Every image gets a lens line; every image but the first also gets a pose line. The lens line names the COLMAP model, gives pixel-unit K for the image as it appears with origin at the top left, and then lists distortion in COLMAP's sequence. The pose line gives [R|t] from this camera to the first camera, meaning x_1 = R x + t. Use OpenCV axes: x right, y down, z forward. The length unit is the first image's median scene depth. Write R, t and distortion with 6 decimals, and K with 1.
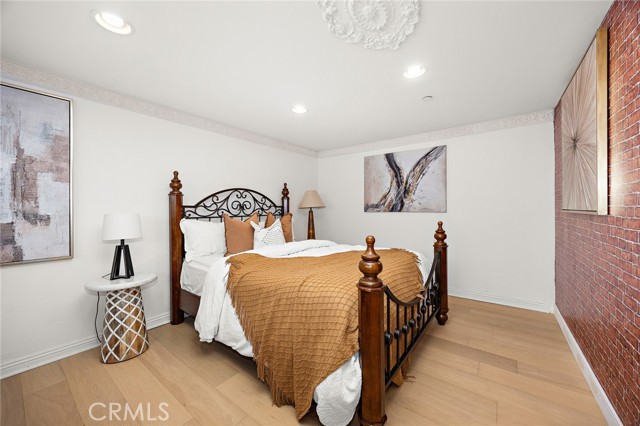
lens RADIAL K [[244.8, 0, 319.4], [0, 244.8, 211.5], [0, 0, 1]] dist [-0.002175, -0.000506]
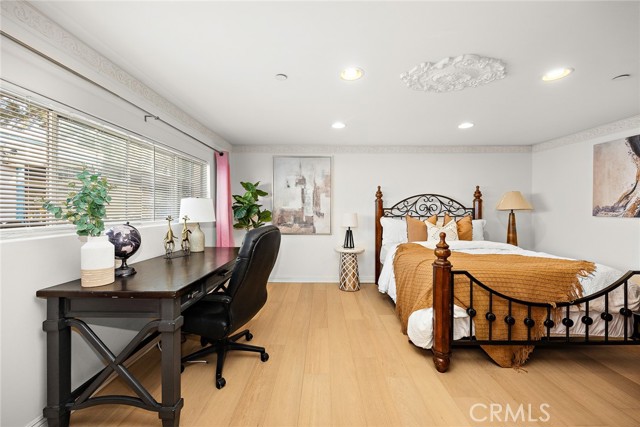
lens RADIAL K [[244.8, 0, 319.7], [0, 244.8, 210.9], [0, 0, 1]] dist [-0.002175, -0.000506]
pose [[0.604242, 0.014703, -0.796665, 0.390478], [-0.013045, 0.999878, 0.008560, -0.014311], [0.796694, 0.005220, 0.604360, -0.217204]]
